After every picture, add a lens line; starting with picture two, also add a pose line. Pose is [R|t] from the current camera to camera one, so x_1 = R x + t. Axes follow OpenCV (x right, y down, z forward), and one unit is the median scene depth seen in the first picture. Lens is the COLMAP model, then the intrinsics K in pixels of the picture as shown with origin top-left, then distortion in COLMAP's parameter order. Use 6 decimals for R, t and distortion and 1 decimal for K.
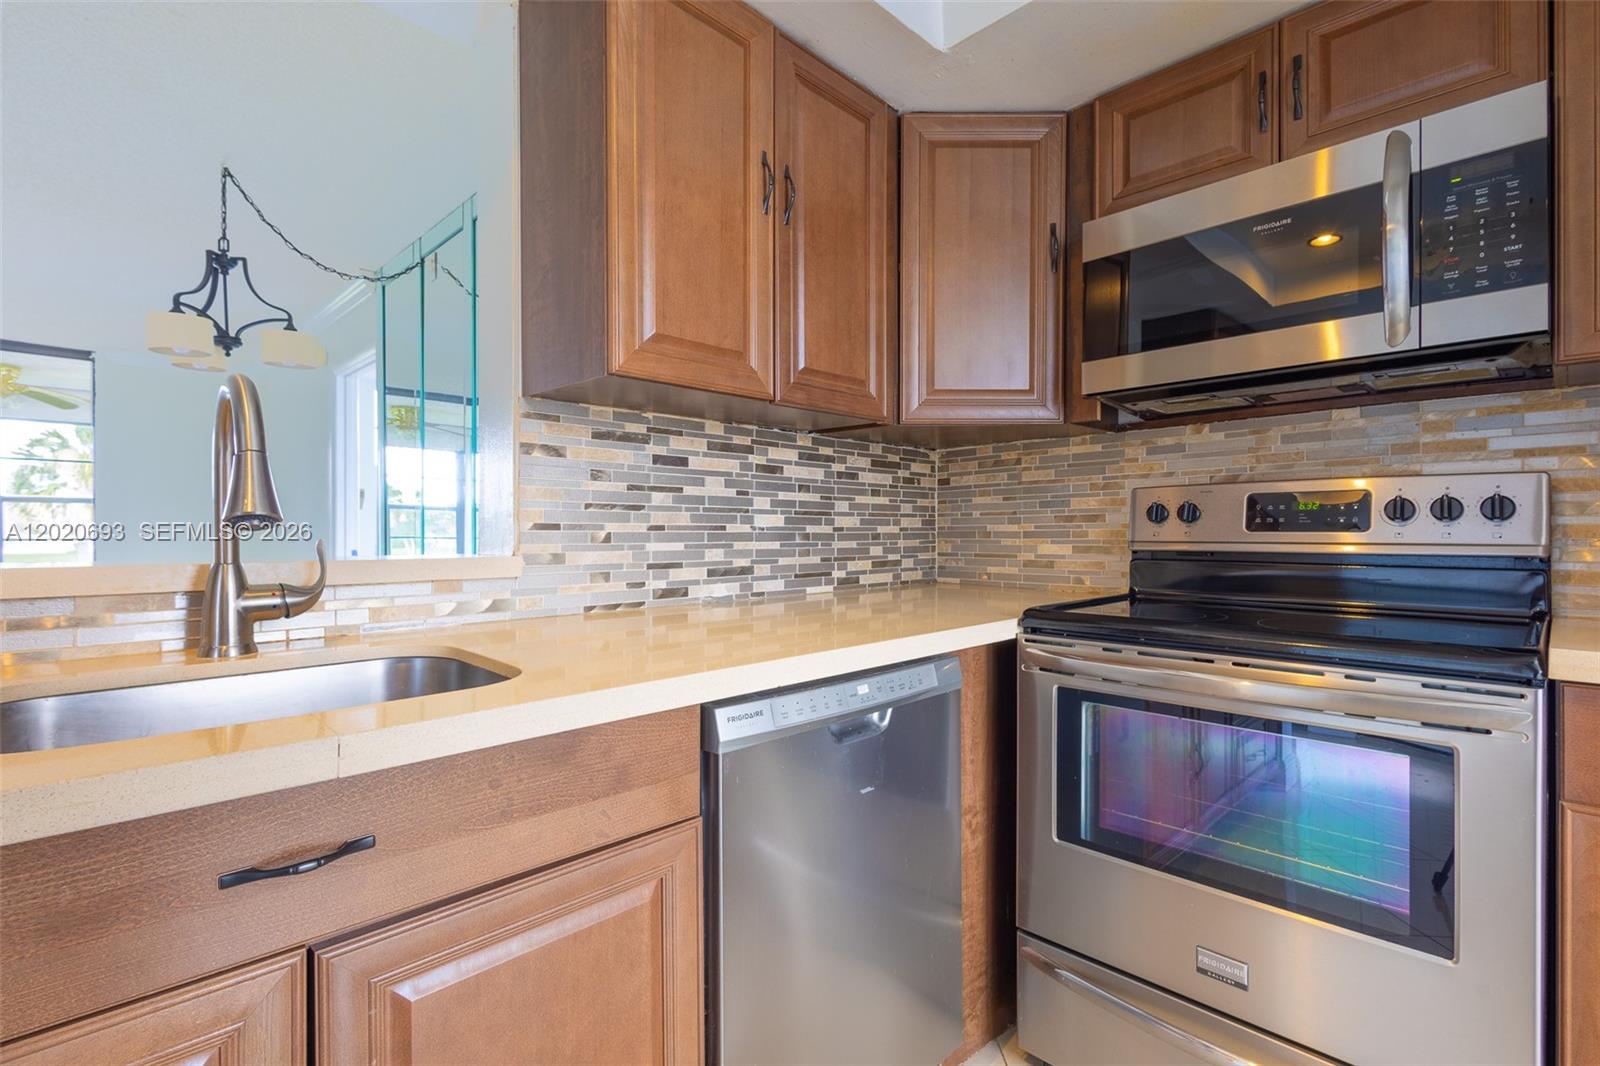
lens RADIAL K [[744.2, 0, 803.8], [0, 744.2, 529.2], [0, 0, 1]] dist [0.001048, 0.000768]
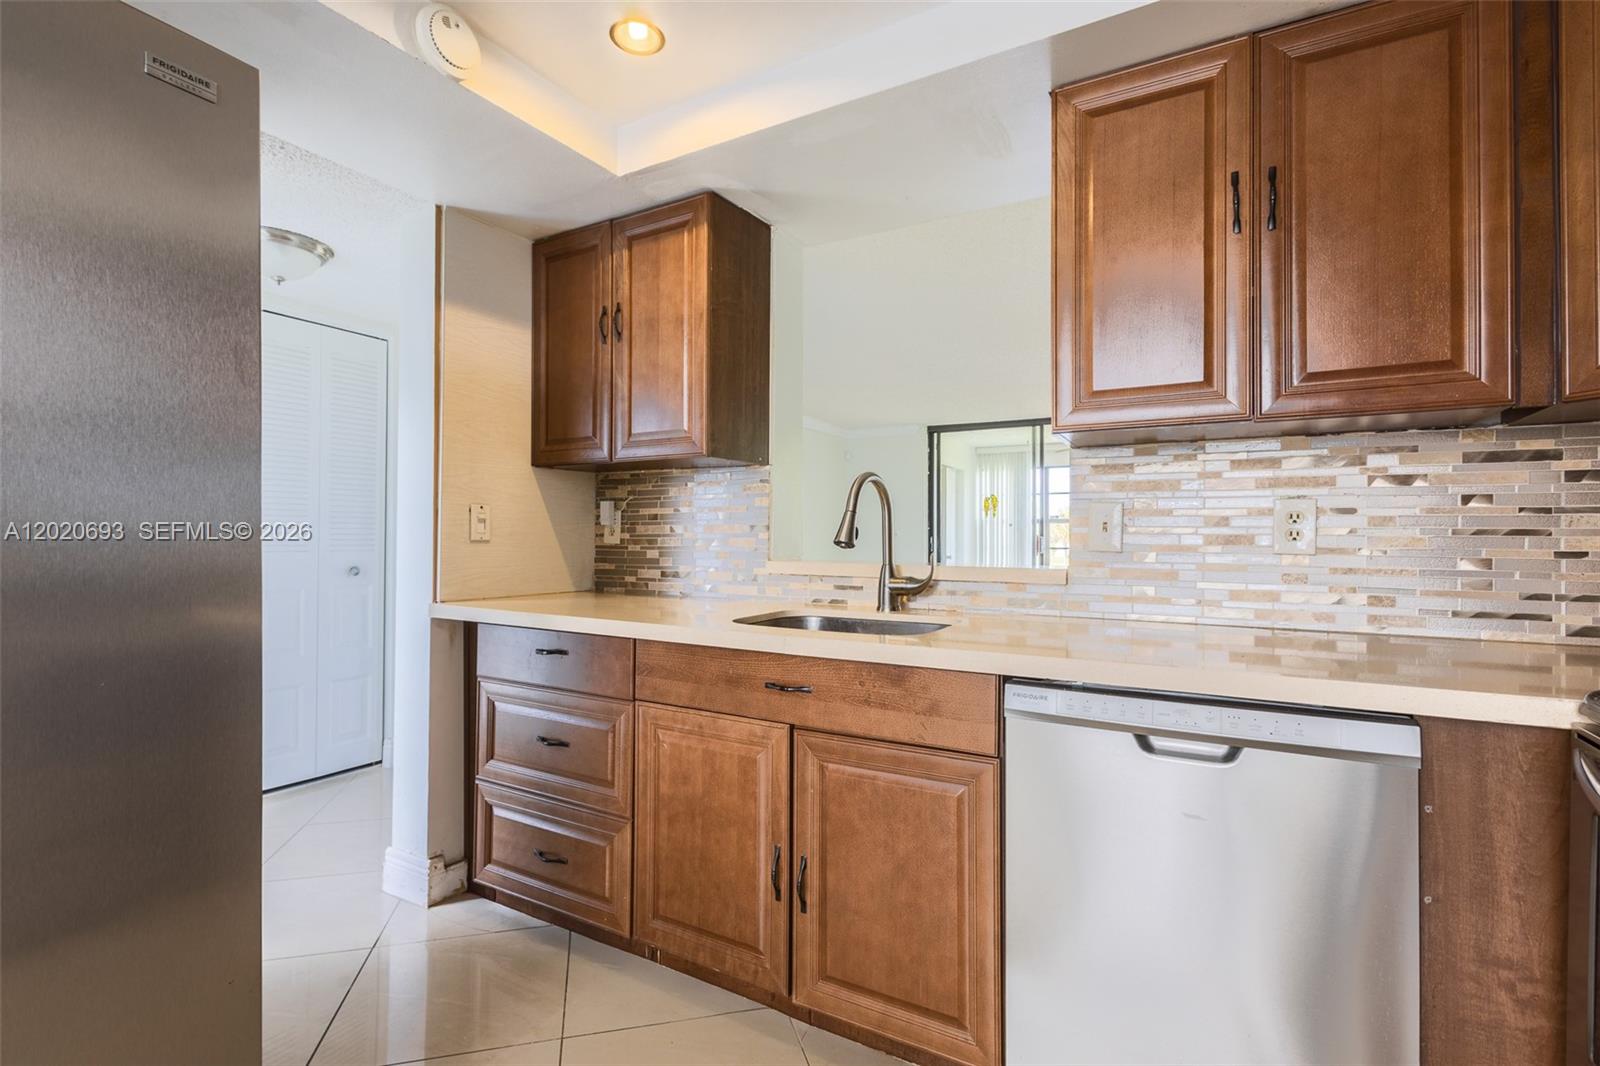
lens RADIAL K [[744.2, 0, 798.6], [0, 744.2, 533.0], [0, 0, 1]] dist [0.001048, 0.000768]
pose [[0.259492, -0.003318, -0.965740, 0.623904], [-0.005769, 0.999971, -0.004986, -0.014865], [0.965728, 0.006865, 0.259465, 0.155044]]
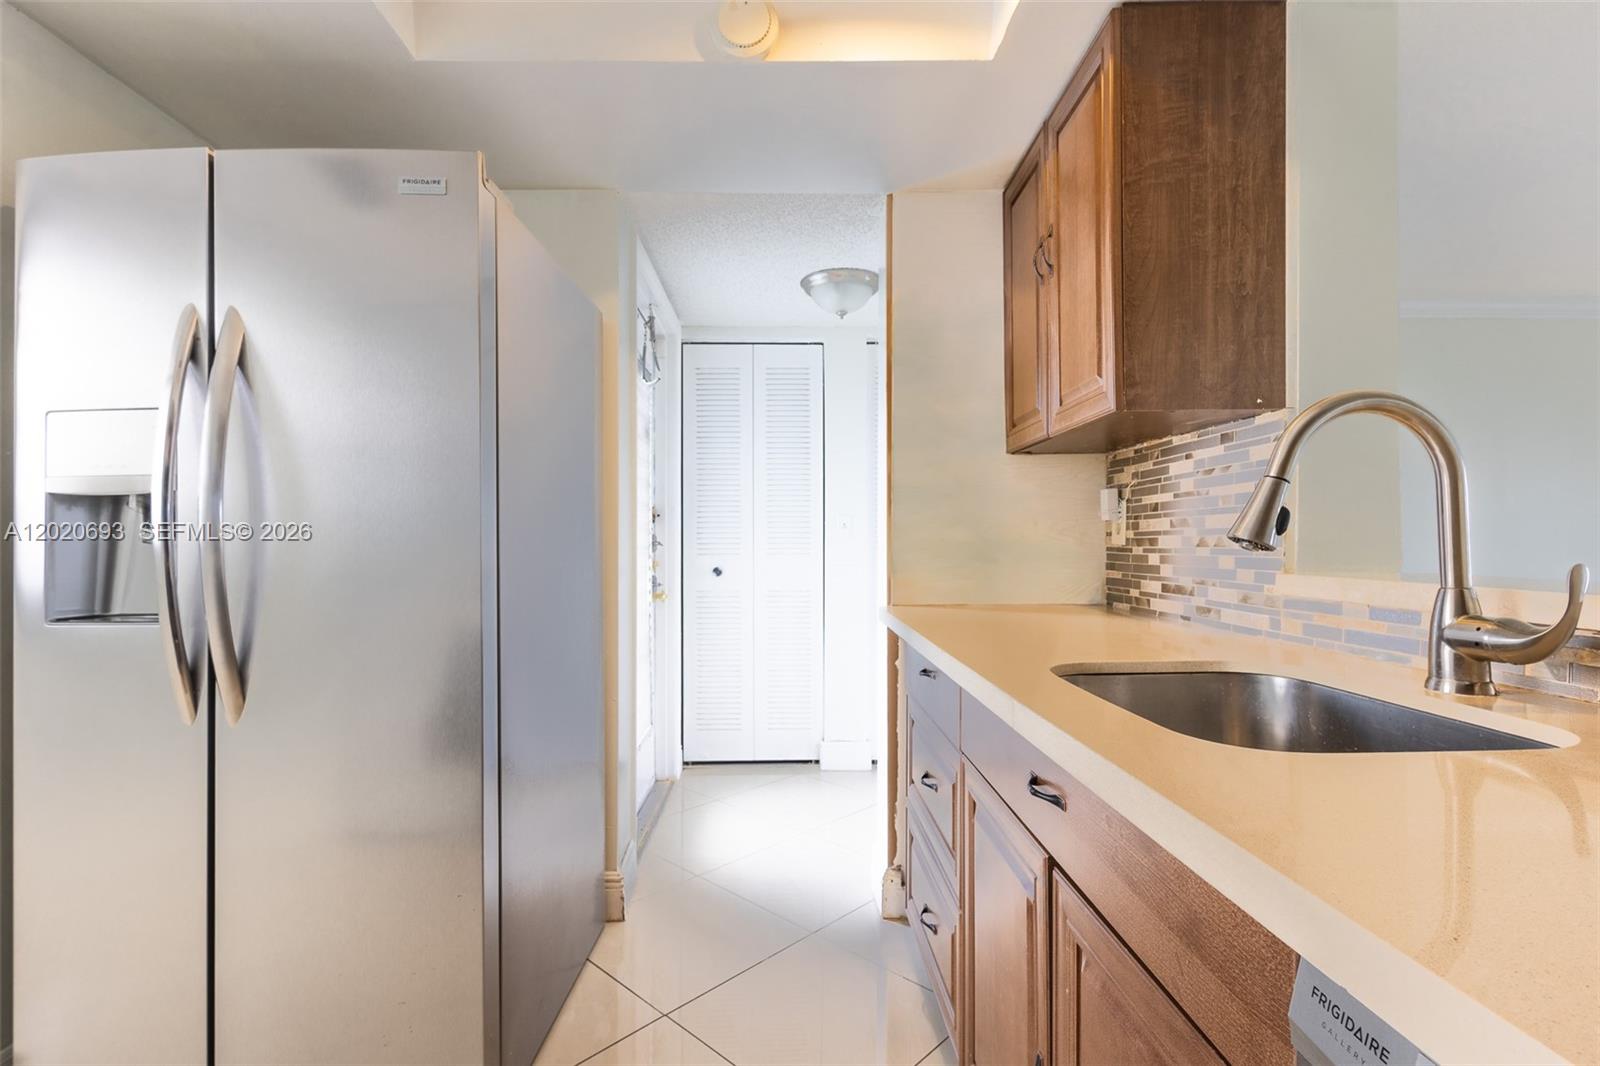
lens RADIAL K [[744.2, 0, 795.3], [0, 744.2, 538.4], [0, 0, 1]] dist [0.001048, 0.000768]
pose [[-0.703113, 0.008740, -0.711025, 0.232549], [0.016994, 0.999845, -0.004514, -0.011947], [0.710875, -0.015257, -0.703153, 0.629617]]
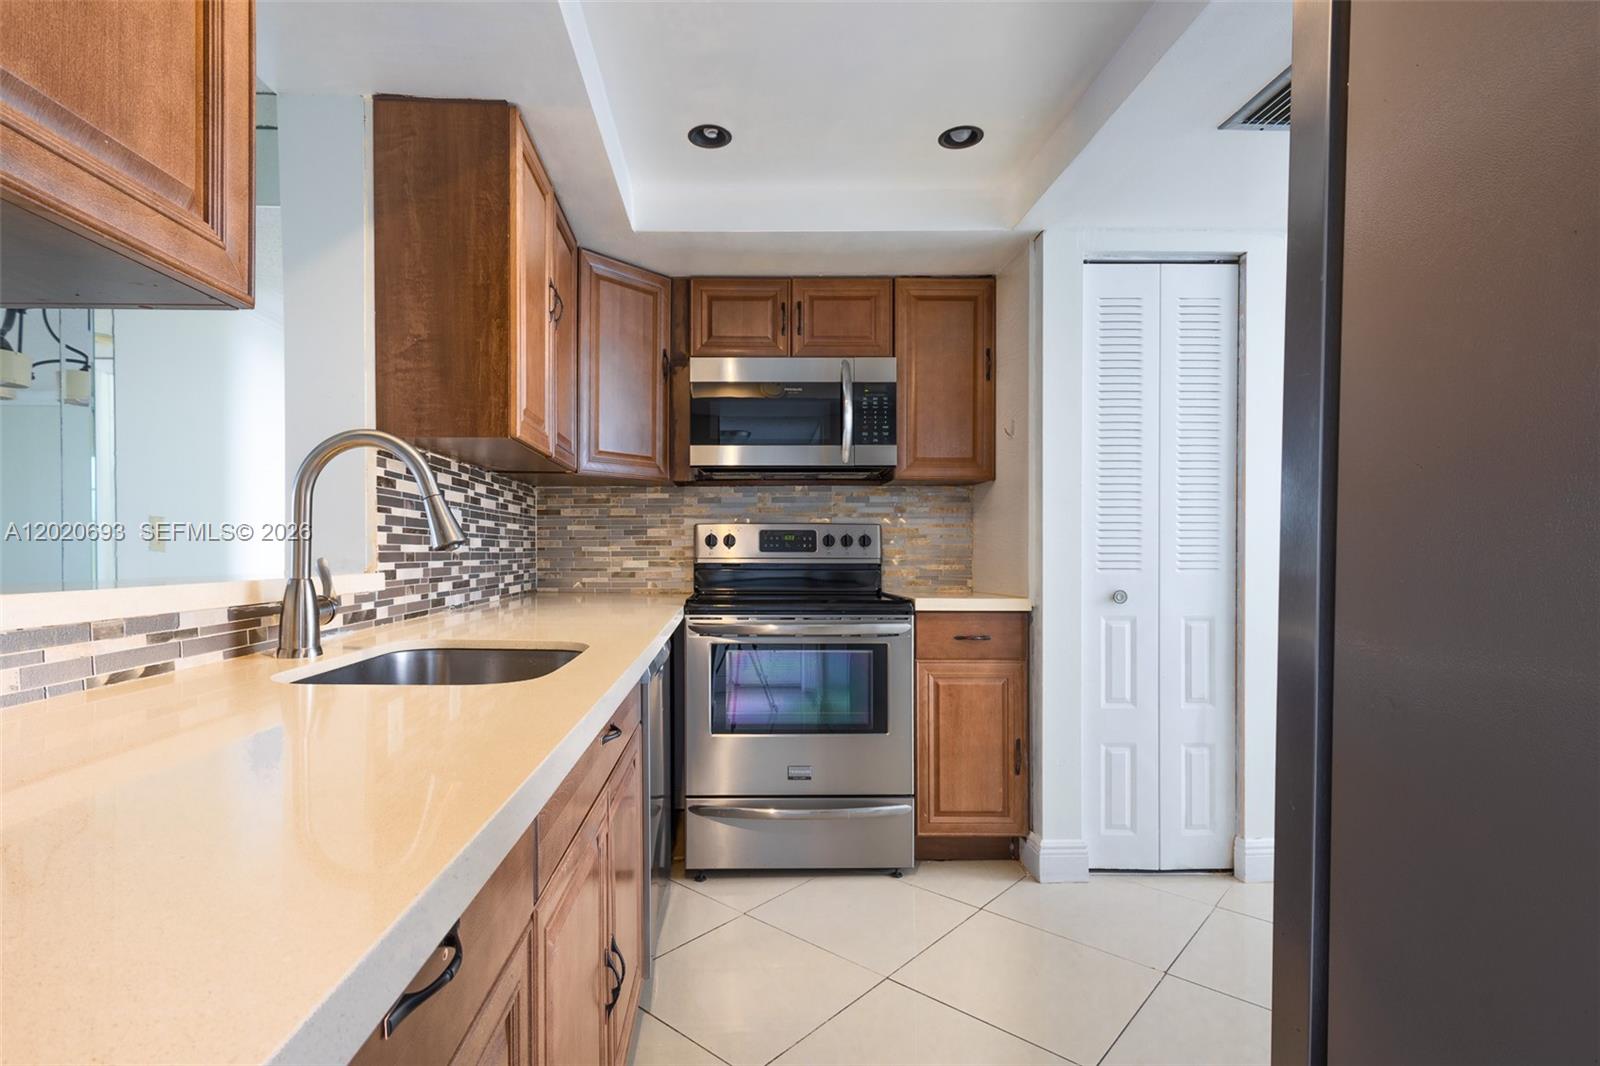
lens RADIAL K [[744.2, 0, 756.6], [0, 744.2, 550.8], [0, 0, 1]] dist [0.001048, 0.000768]
pose [[0.692302, 0.001649, 0.721606, -0.663173], [-0.003699, 0.999992, 0.001264, -0.001540], [-0.721599, -0.003544, 0.692303, -0.198827]]
